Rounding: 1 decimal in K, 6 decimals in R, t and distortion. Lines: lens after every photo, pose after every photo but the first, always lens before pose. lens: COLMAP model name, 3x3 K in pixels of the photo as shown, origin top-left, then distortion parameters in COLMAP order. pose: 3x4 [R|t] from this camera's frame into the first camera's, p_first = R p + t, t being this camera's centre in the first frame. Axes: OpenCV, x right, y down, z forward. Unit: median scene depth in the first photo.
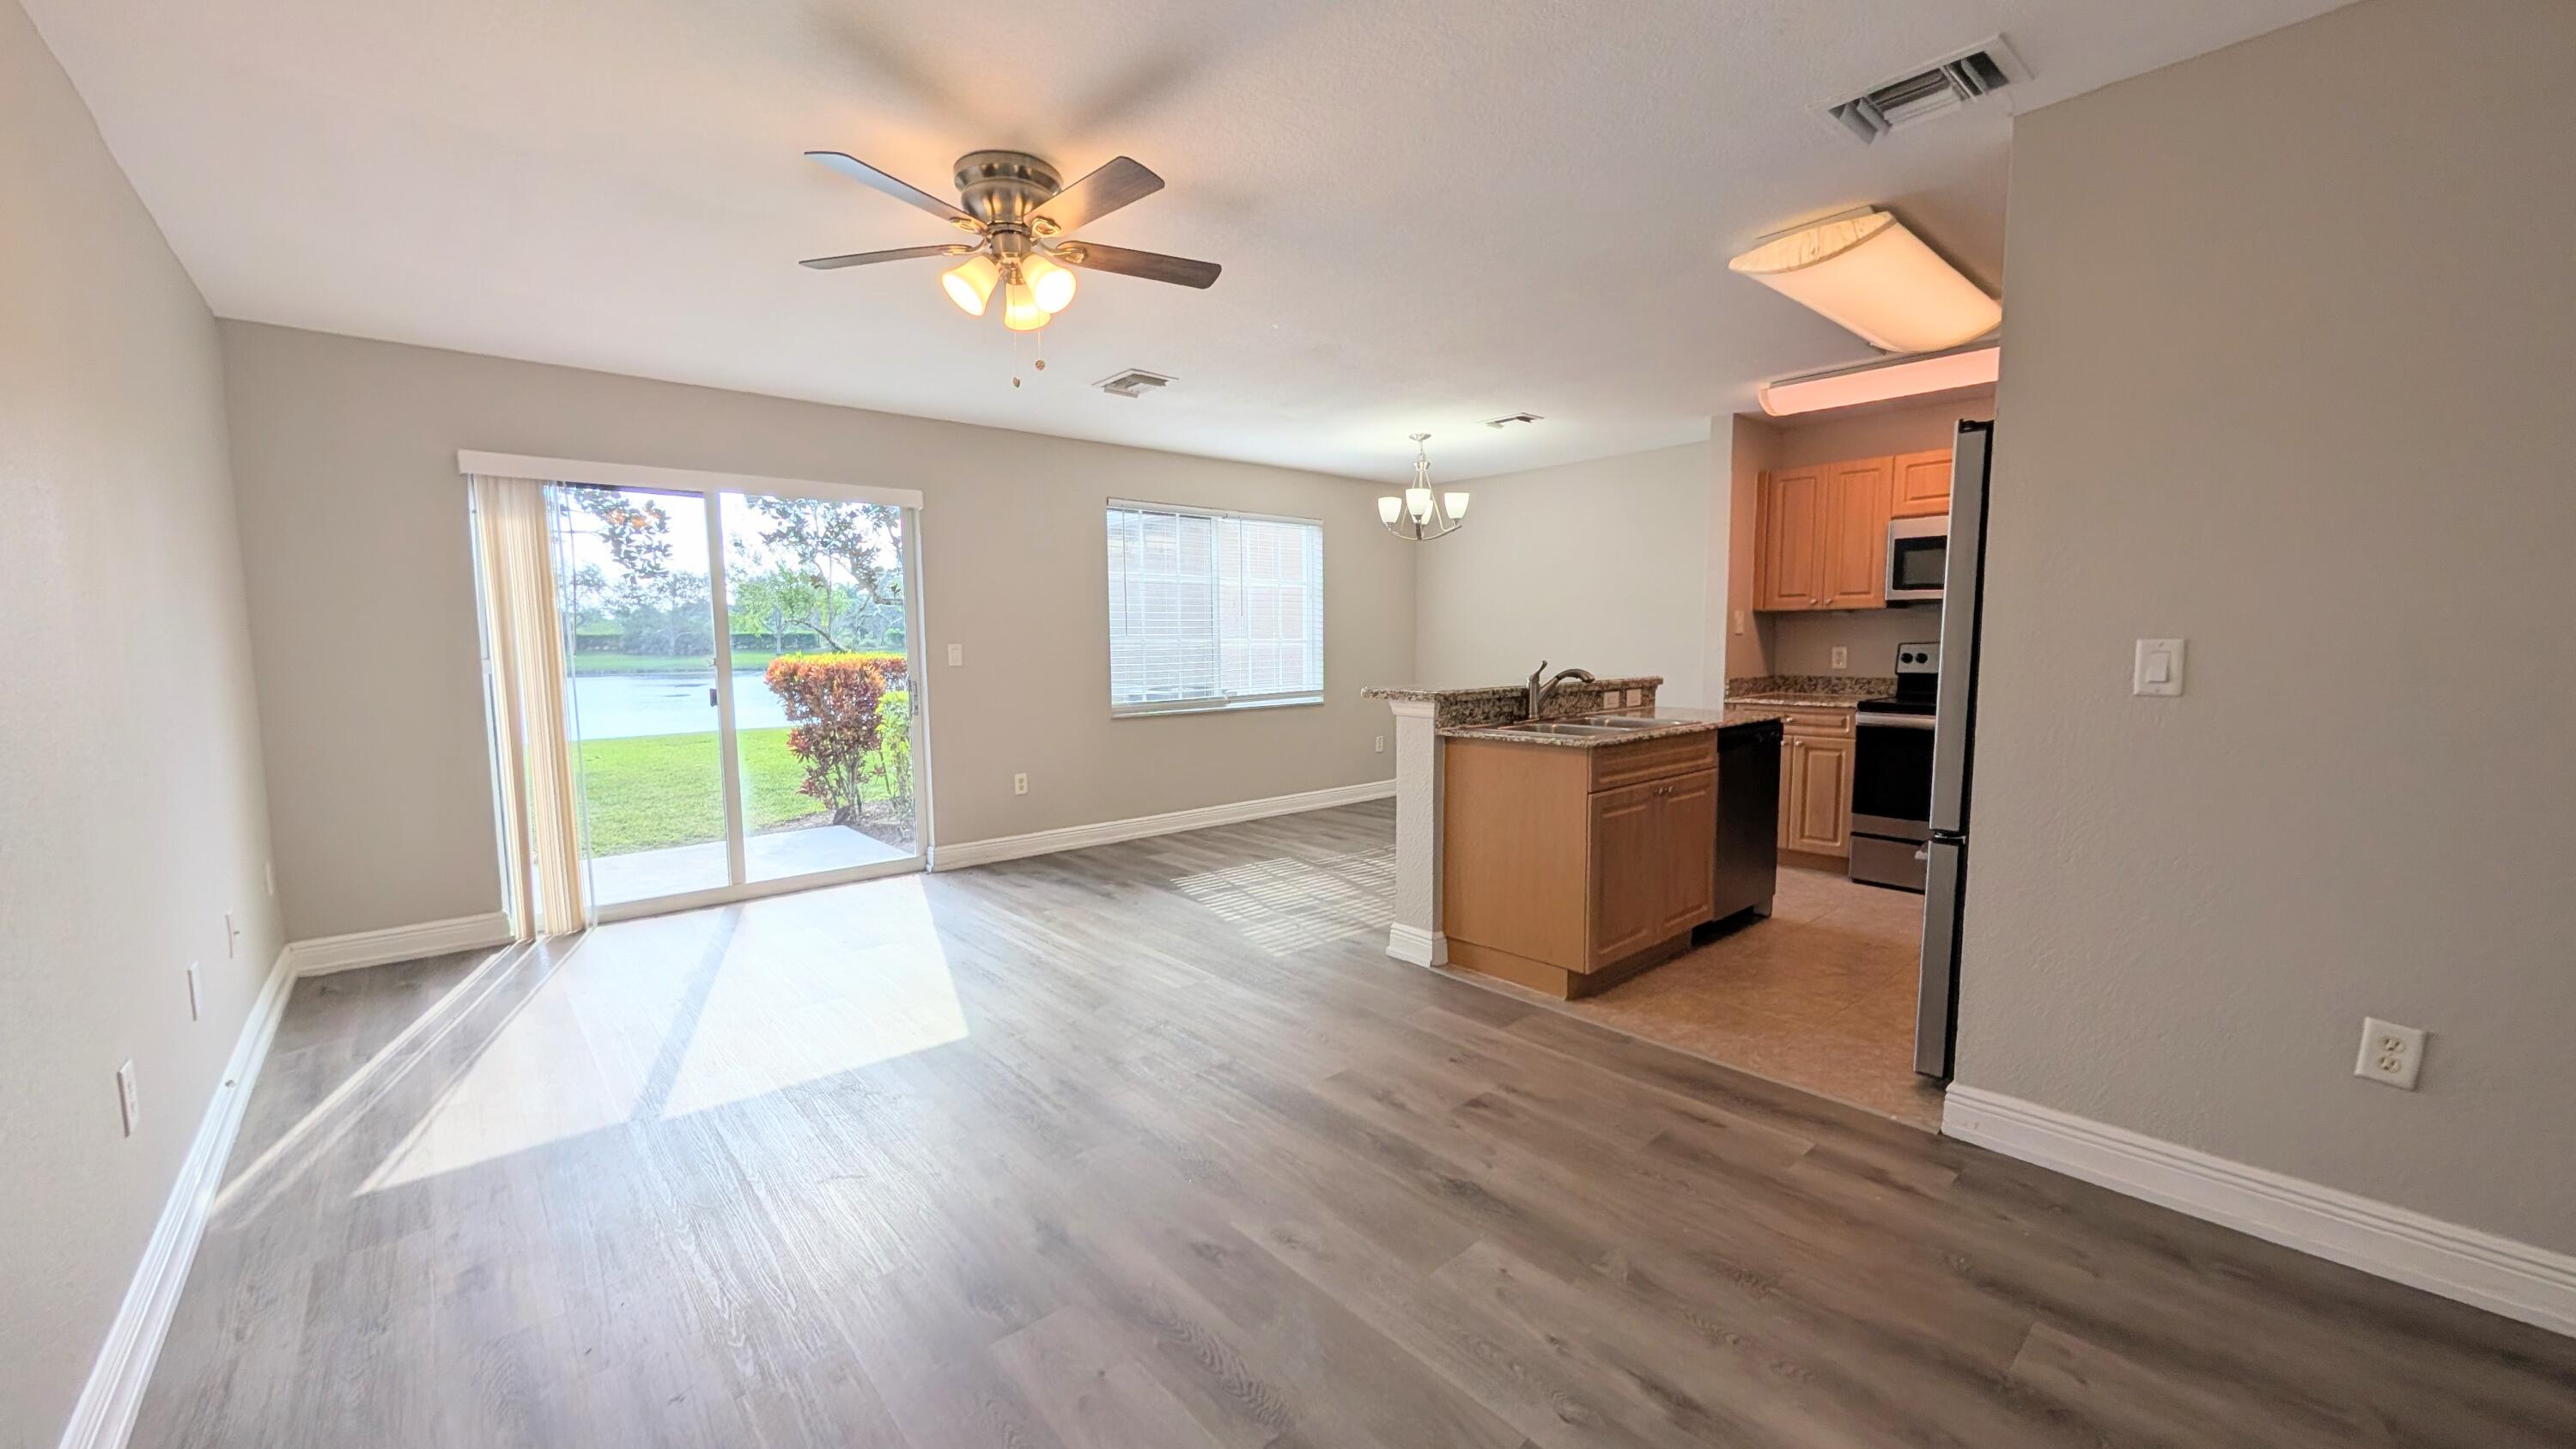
lens RADIAL K [[973.6, 0, 1288.9], [0, 973.6, 727.3], [0, 0, 1]] dist [-0.000936, 0.000184]
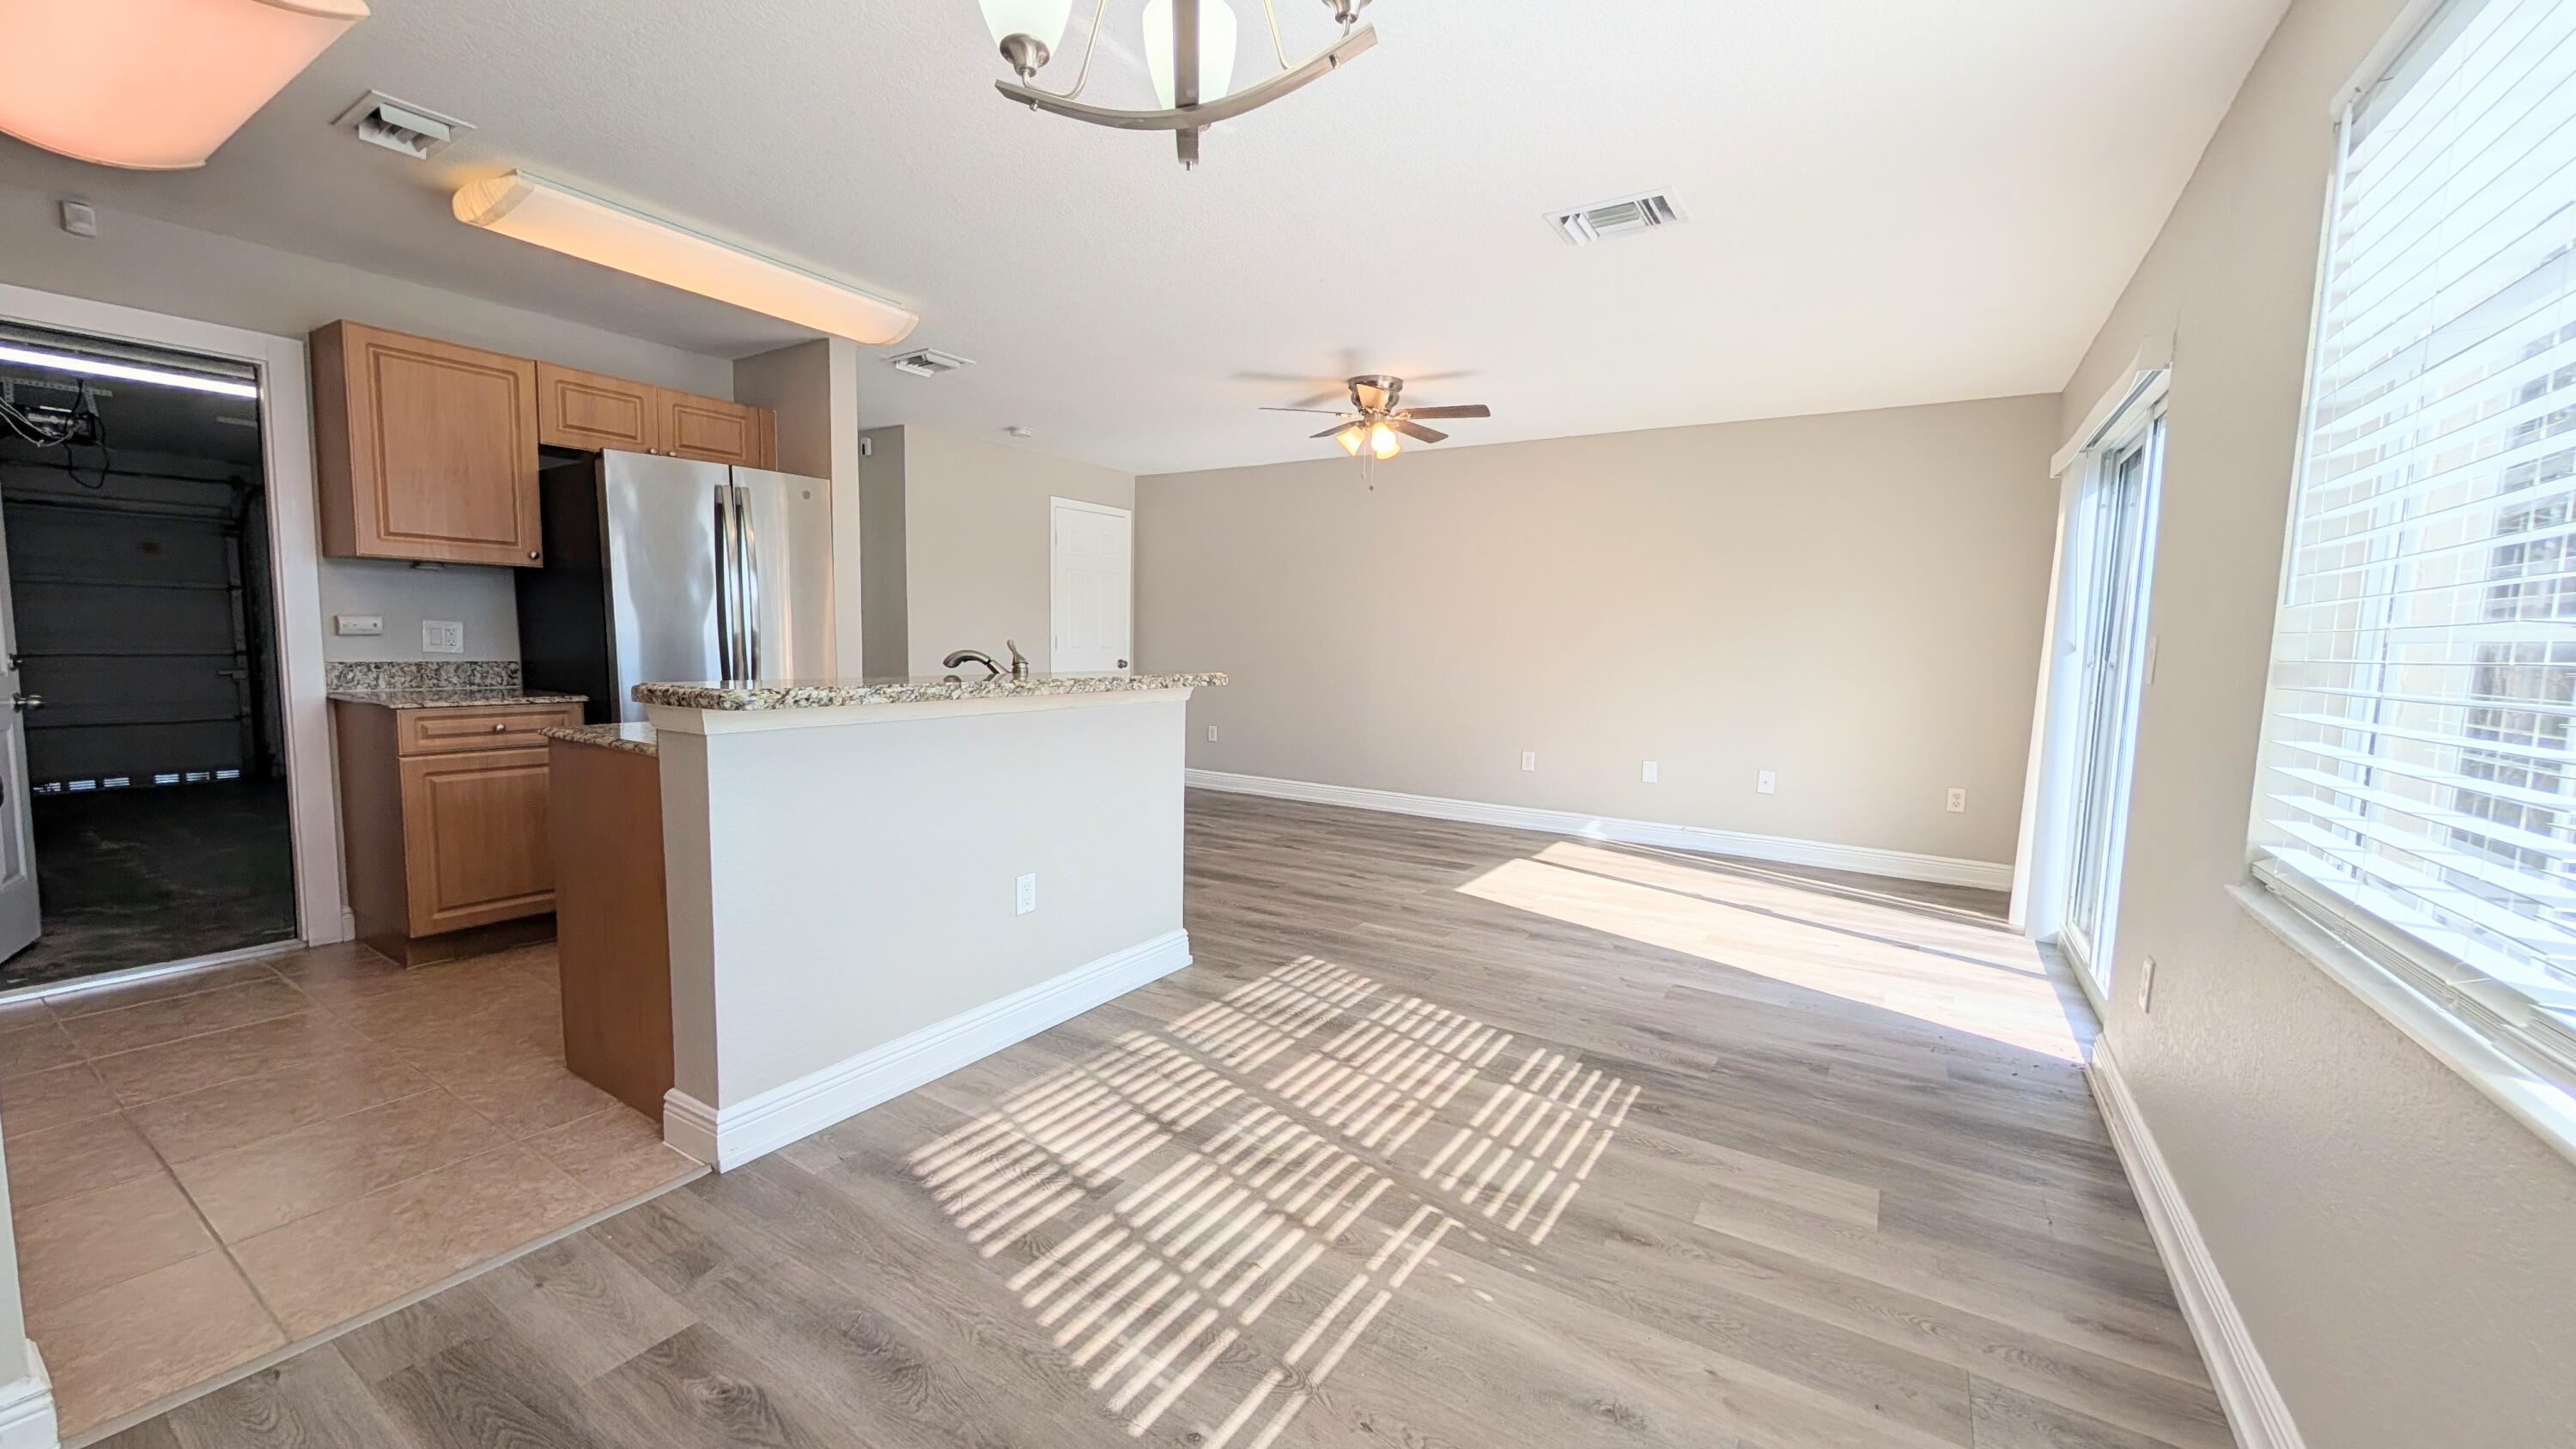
lens RADIAL K [[973.6, 0, 1291.6], [0, 973.6, 734.2], [0, 0, 1]] dist [-0.000936, 0.000184]
pose [[-0.961634, 0.015201, -0.273913, 0.240868], [-0.038605, 0.981029, 0.189977, -0.144967], [0.271604, 0.193263, -0.942805, 1.726095]]
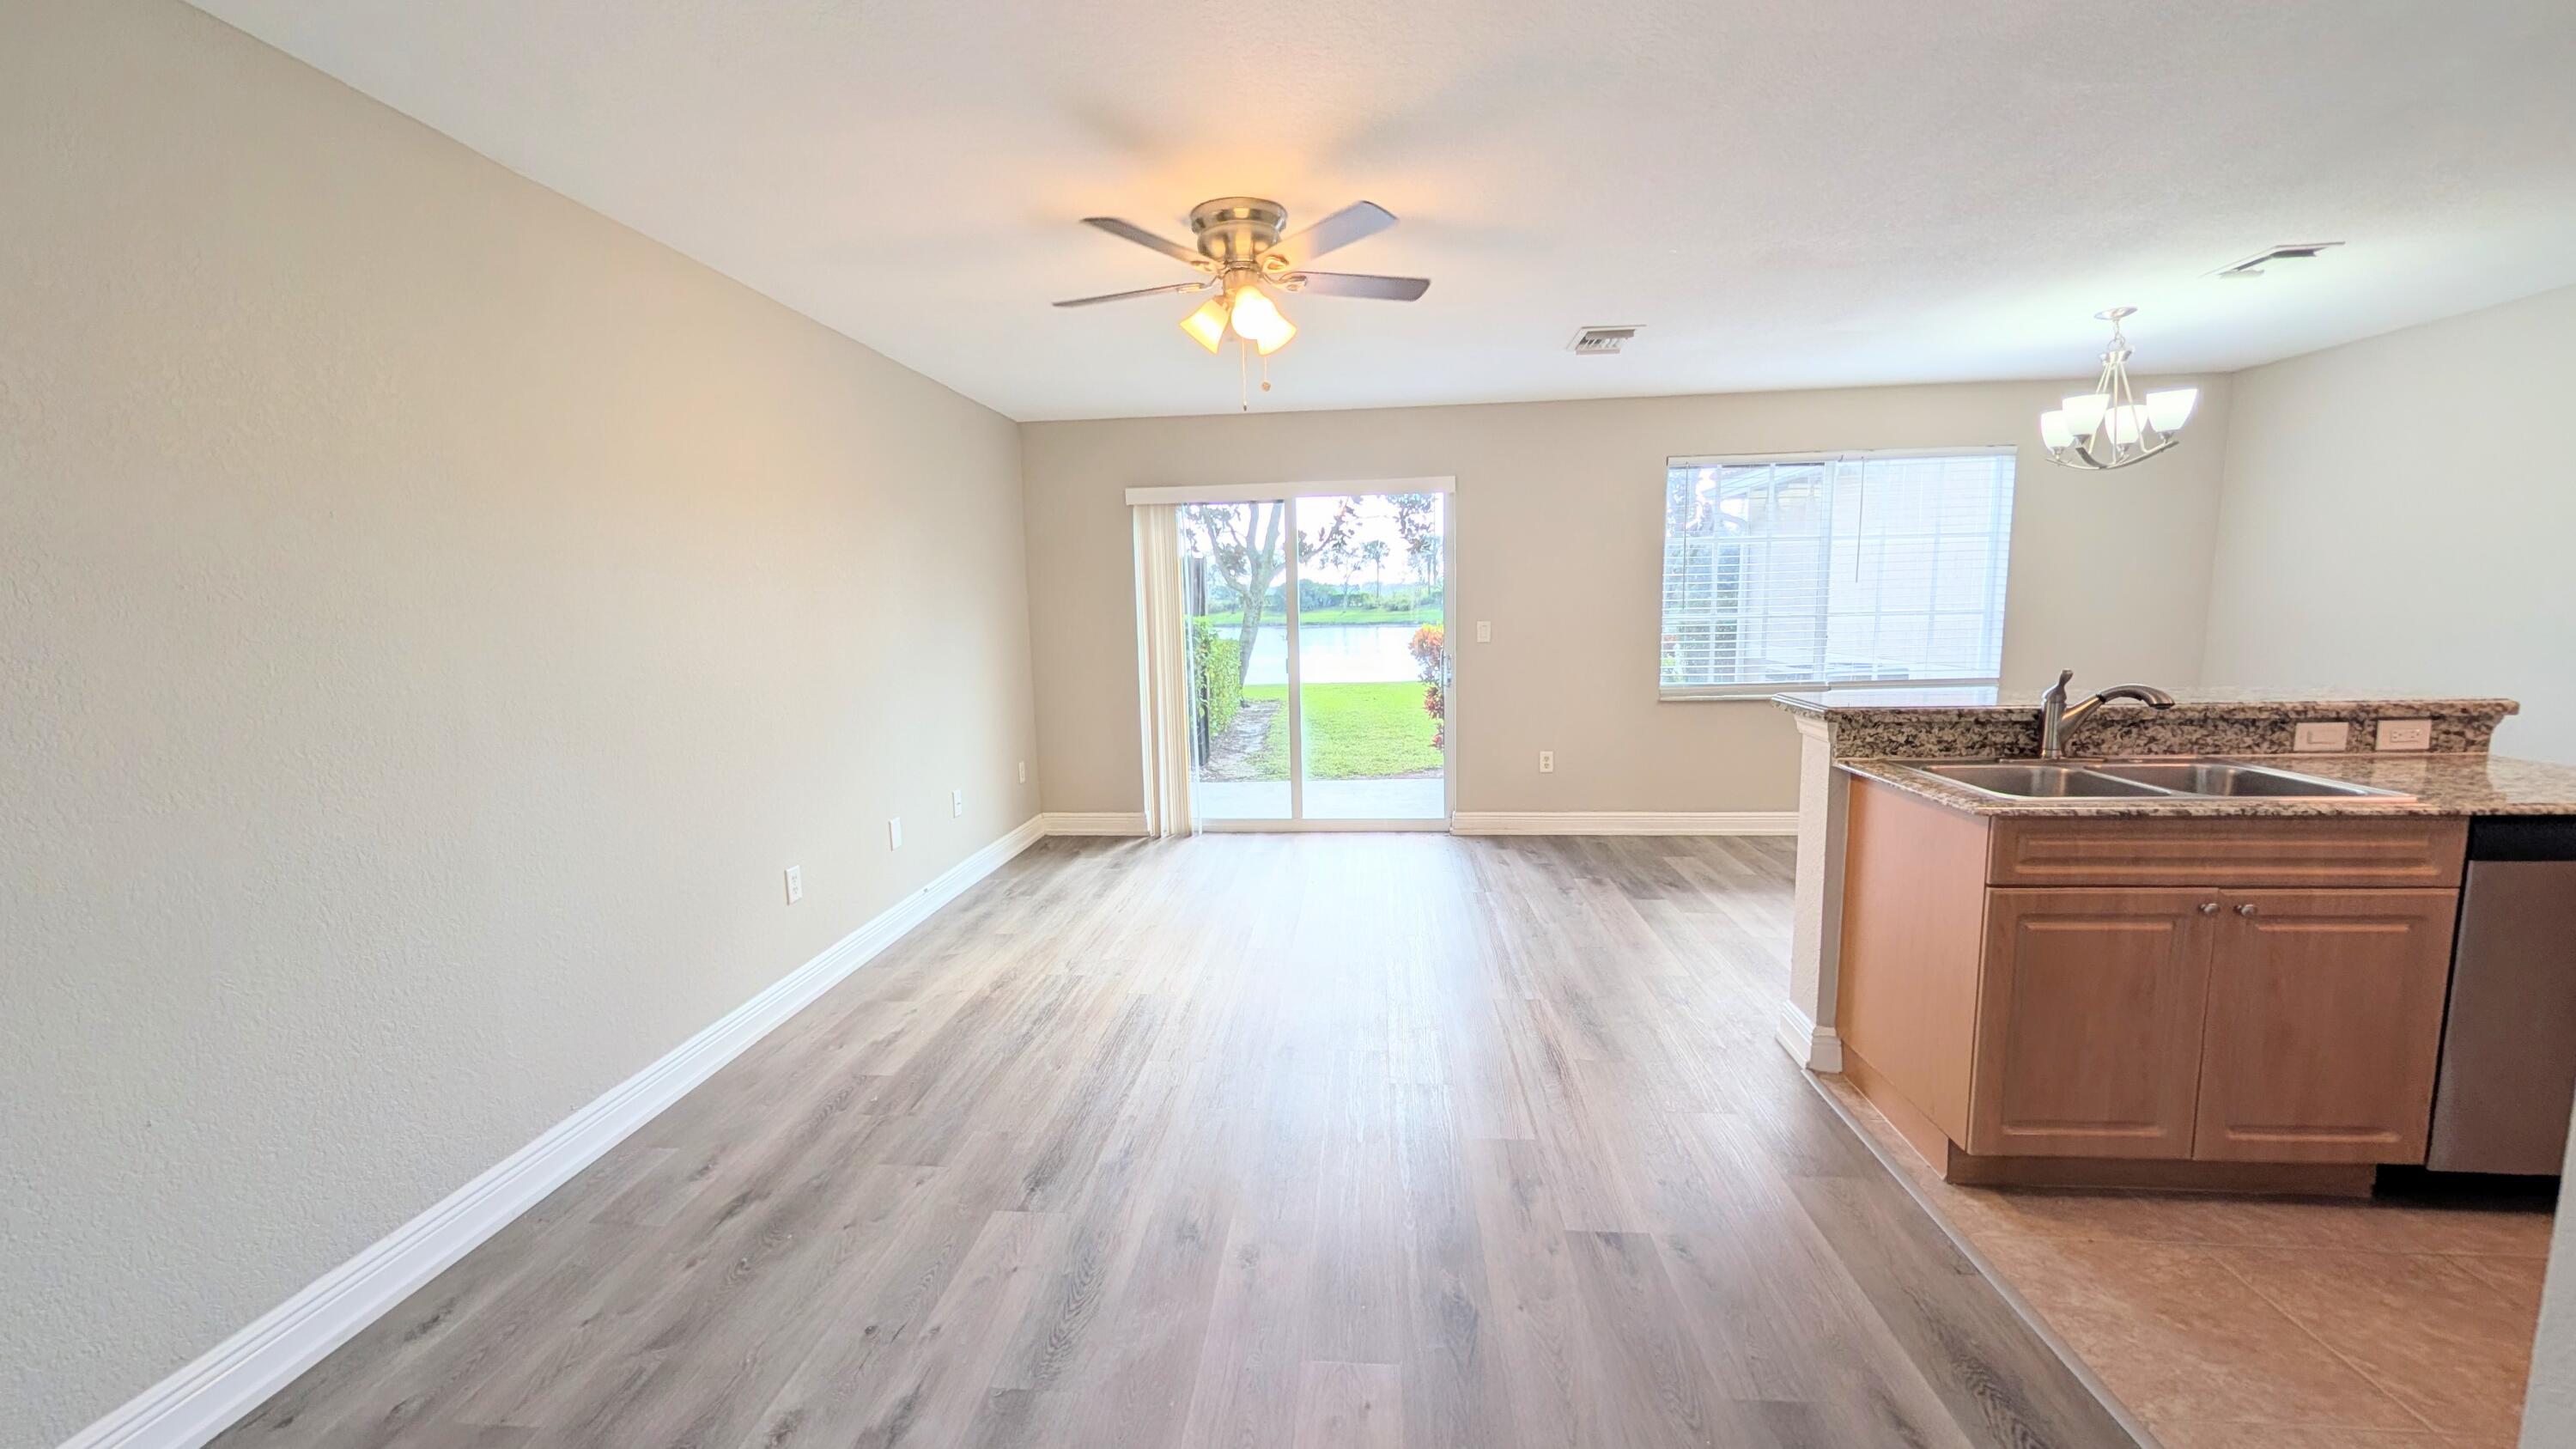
lens RADIAL K [[973.6, 0, 1284.6], [0, 973.6, 726.1], [0, 0, 1]] dist [-0.000936, 0.000184]
pose [[0.688509, 0.085524, -0.720167, 0.345897], [-0.050706, 0.996269, 0.069836, -0.046303], [0.723453, -0.011566, 0.690277, 0.167380]]
